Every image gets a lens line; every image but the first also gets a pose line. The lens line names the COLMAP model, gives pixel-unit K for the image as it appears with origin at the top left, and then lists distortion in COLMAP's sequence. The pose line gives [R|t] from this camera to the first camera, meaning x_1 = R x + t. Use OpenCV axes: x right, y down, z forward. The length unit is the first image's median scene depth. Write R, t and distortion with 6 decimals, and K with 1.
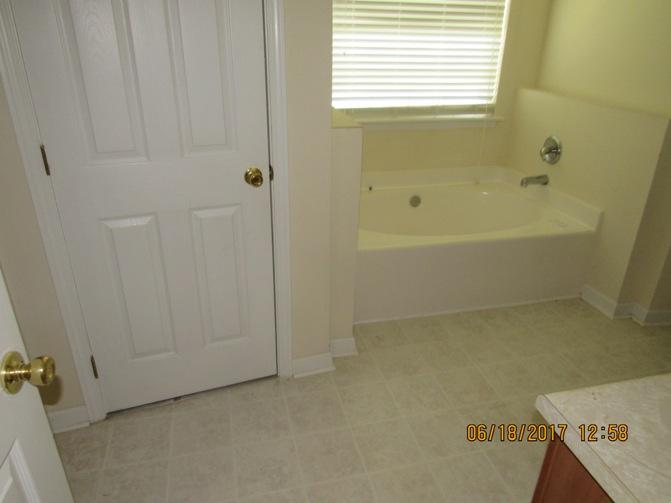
lens RADIAL K [[480.8, 0, 338.6], [0, 480.8, 251.4], [0, 0, 1]] dist [-0.039055, 0.024554]
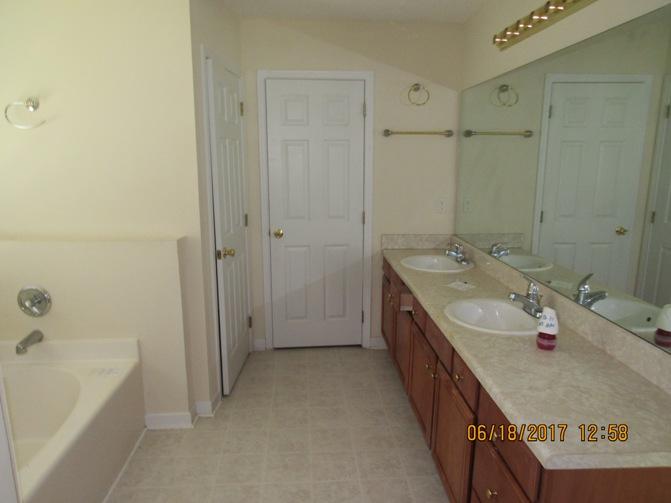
lens RADIAL K [[480.8, 0, 338.6], [0, 480.8, 251.4], [0, 0, 1]] dist [-0.039055, 0.024554]
pose [[0.195361, -0.223699, 0.954878, -0.239533], [0.413574, 0.901624, 0.126609, -0.185125], [-0.889264, 0.370178, 0.268659, 0.282100]]
